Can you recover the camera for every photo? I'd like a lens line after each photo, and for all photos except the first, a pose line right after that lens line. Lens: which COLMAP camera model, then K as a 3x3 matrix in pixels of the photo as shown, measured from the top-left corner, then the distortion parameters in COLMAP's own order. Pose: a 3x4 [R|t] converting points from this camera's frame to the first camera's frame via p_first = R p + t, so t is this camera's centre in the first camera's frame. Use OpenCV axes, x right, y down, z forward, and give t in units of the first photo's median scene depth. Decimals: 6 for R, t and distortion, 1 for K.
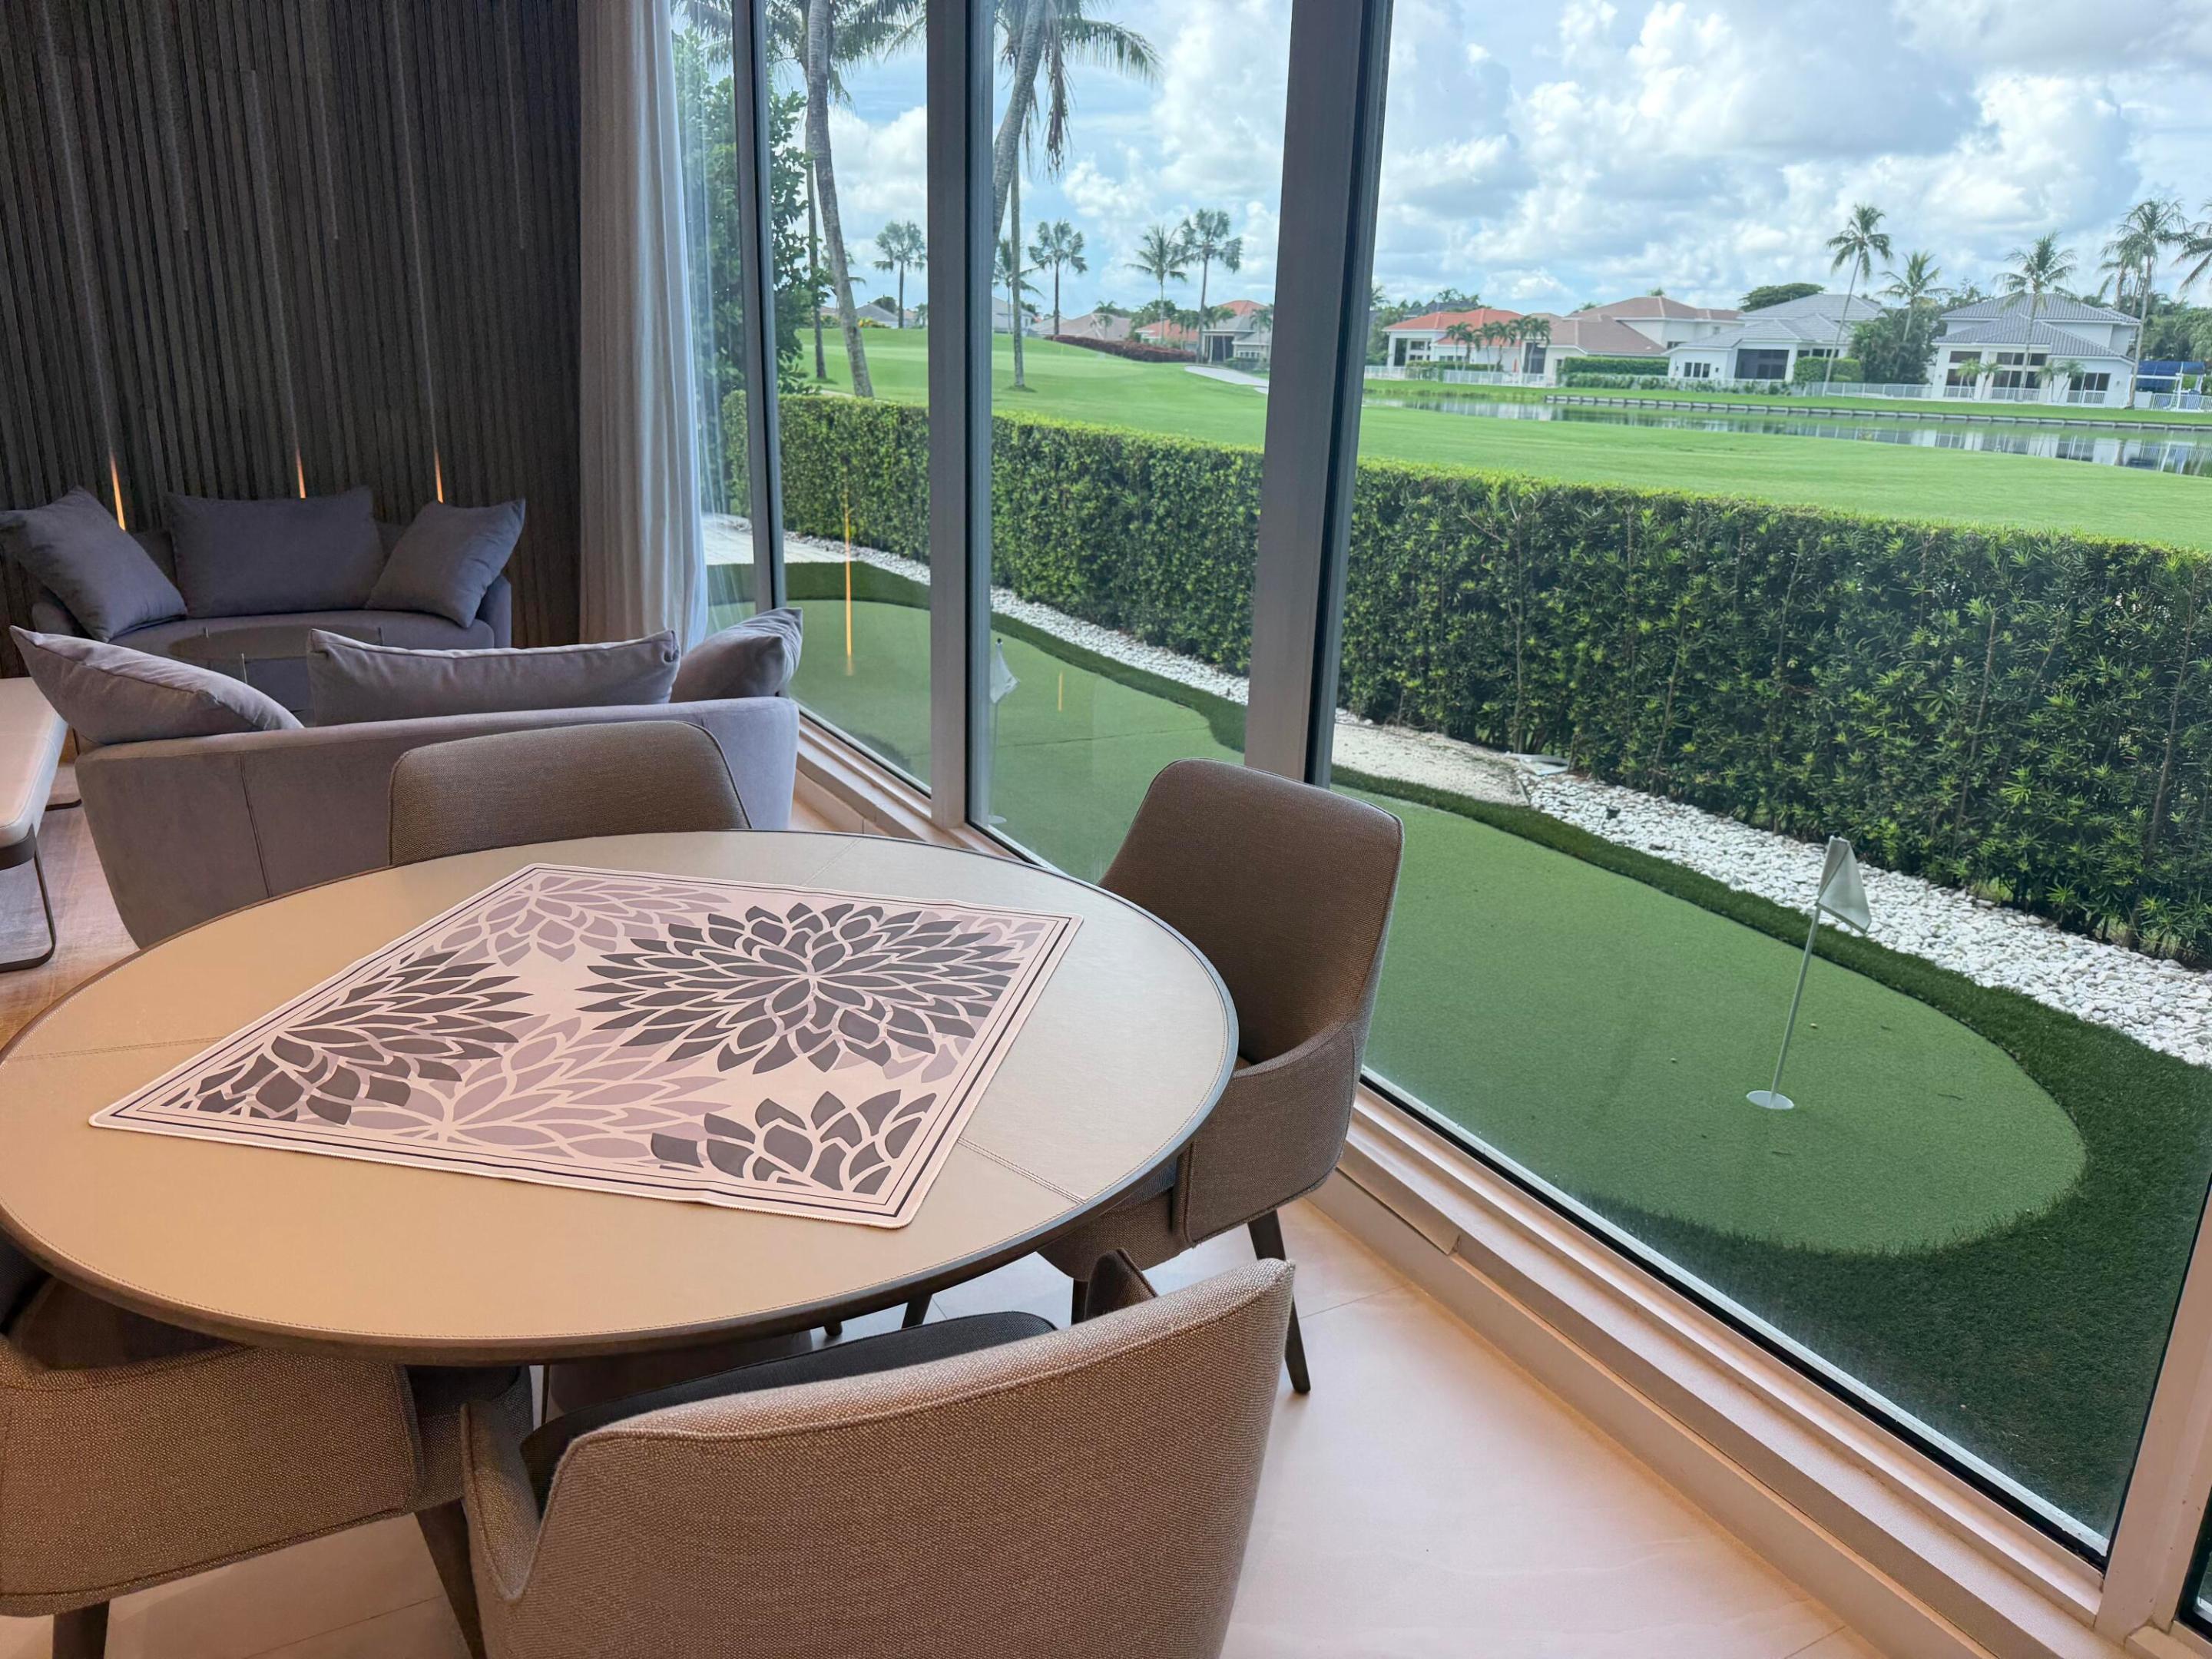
lens RADIAL K [[1569.2, 0, 1105.8], [0, 1569.2, 846.3], [0, 0, 1]] dist [0.014249, -0.024423]
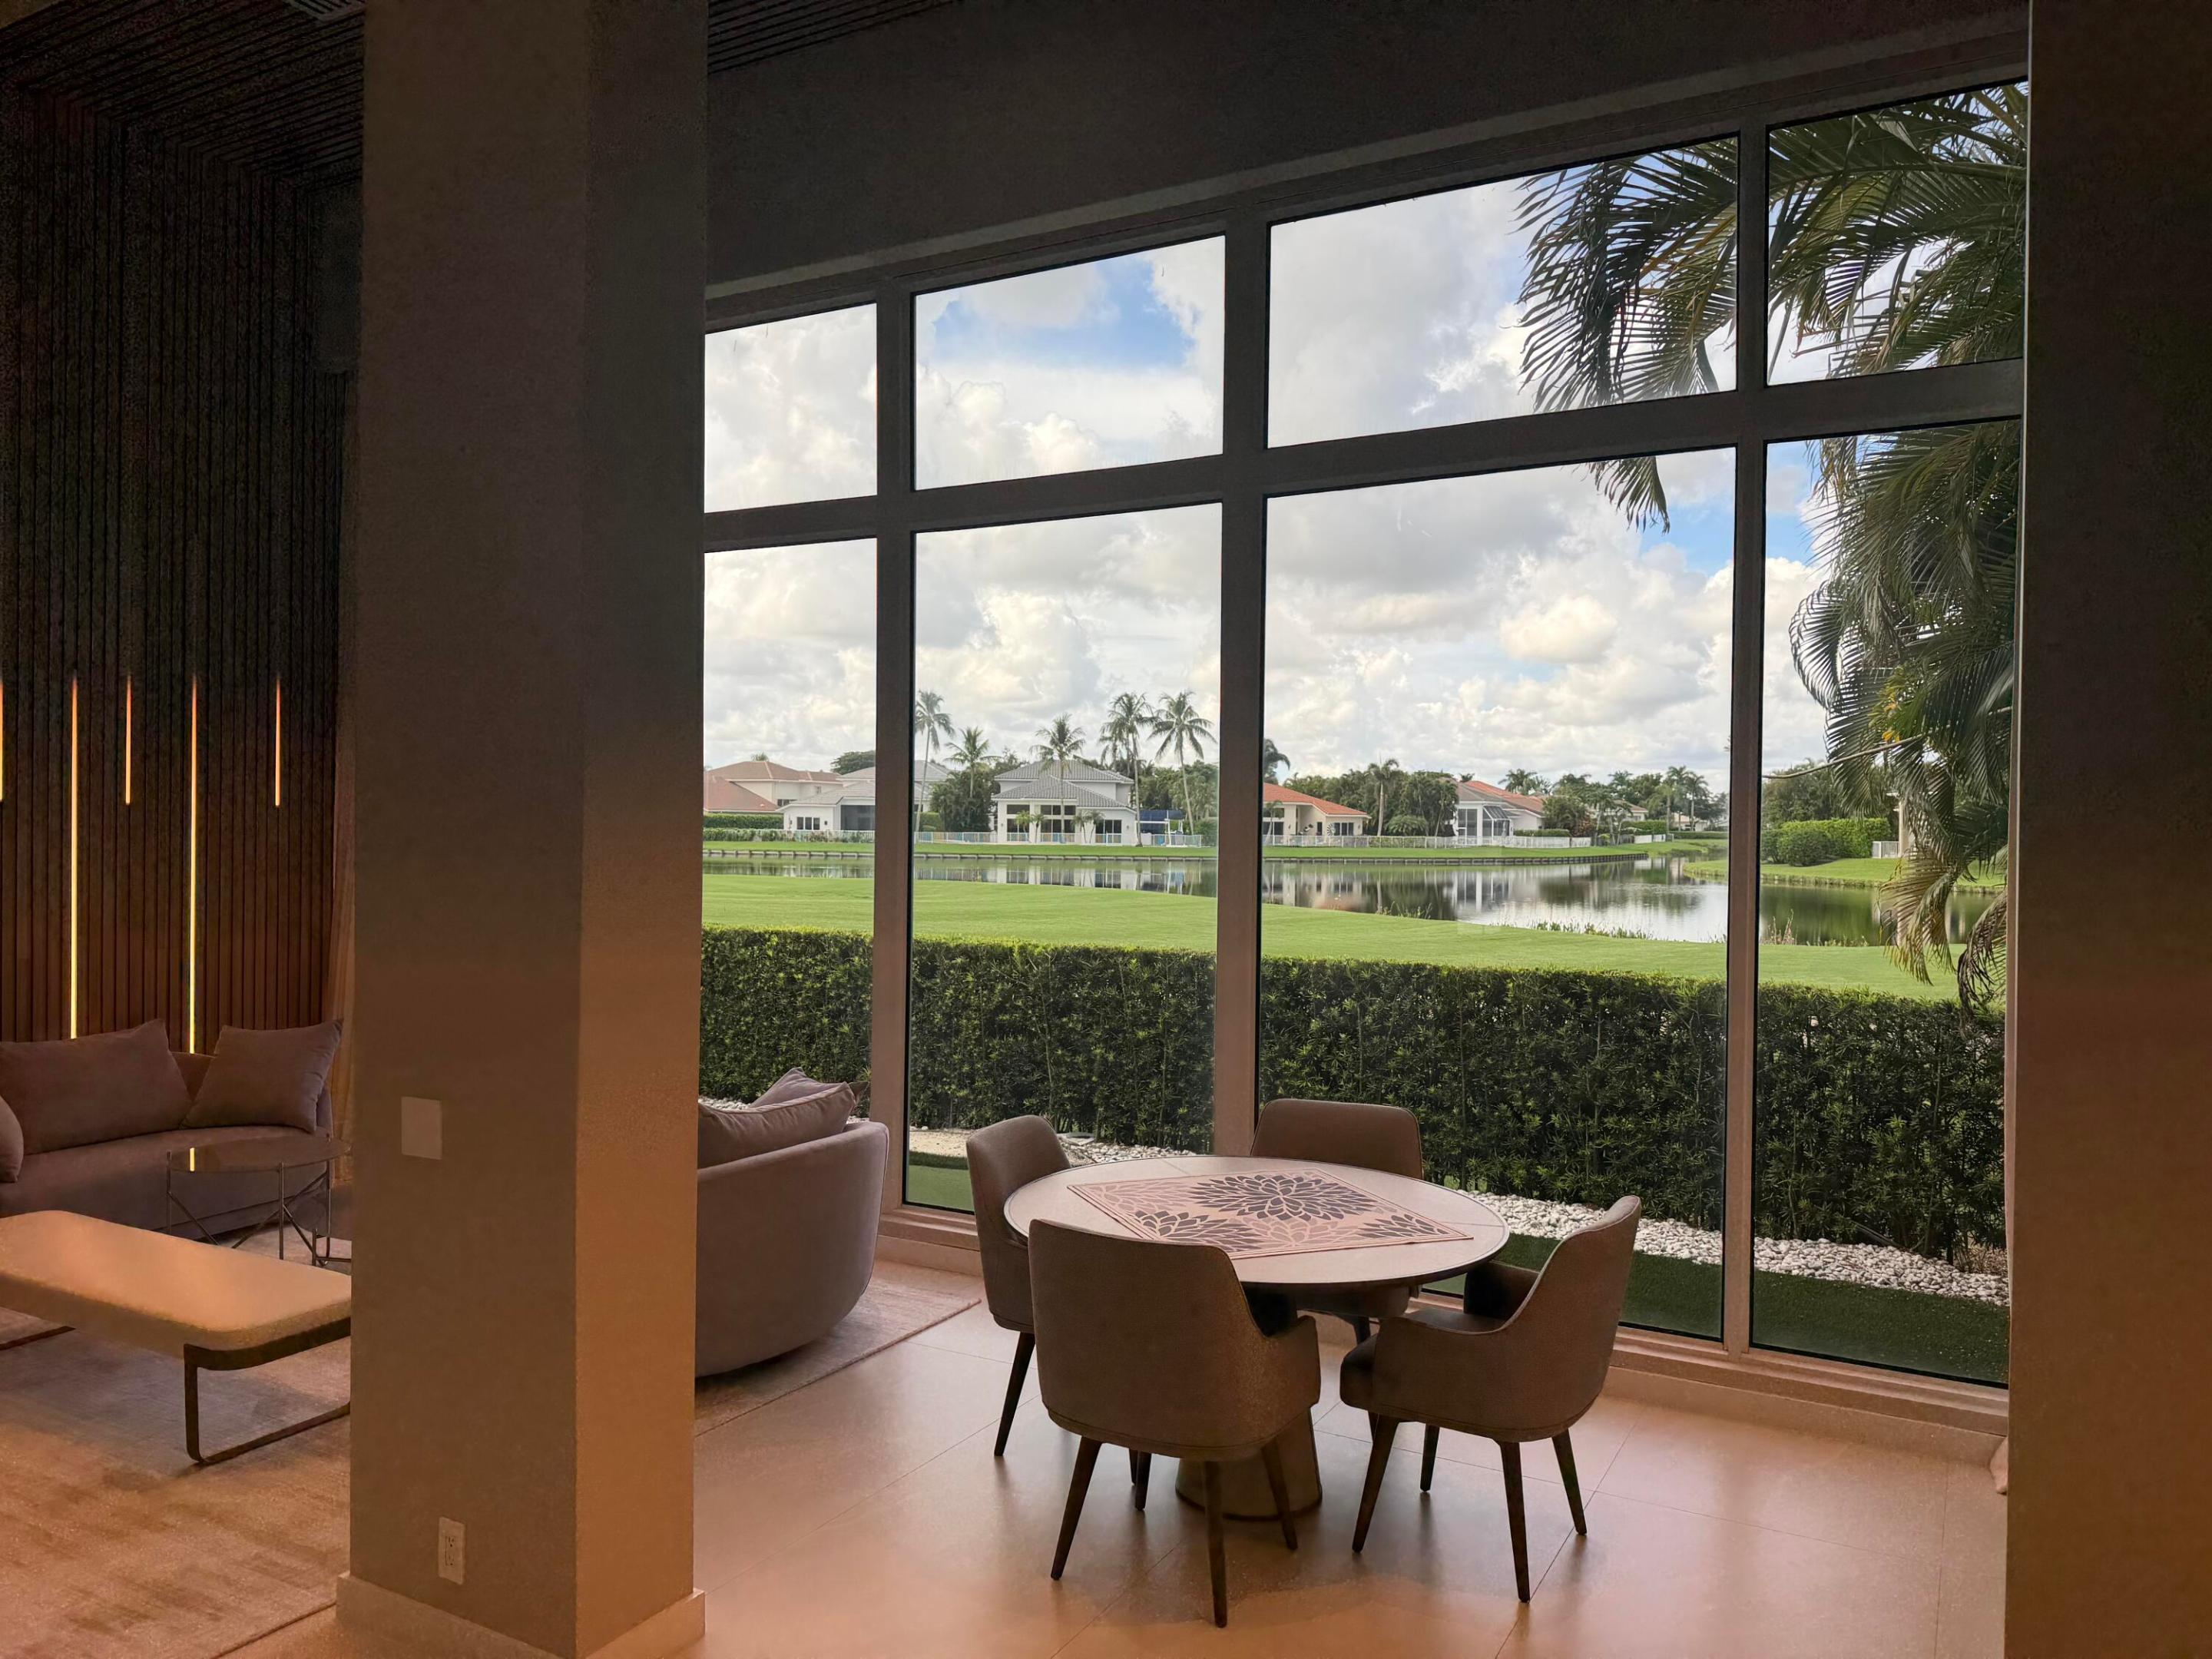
lens RADIAL K [[1569.2, 0, 1093.6], [0, 1569.2, 841.8], [0, 0, 1]] dist [0.014249, -0.024423]
pose [[0.851584, -0.023961, 0.523670, -0.340713], [0.167579, 0.958980, -0.228635, 0.013857], [-0.496711, 0.282458, 0.820668, -0.187860]]
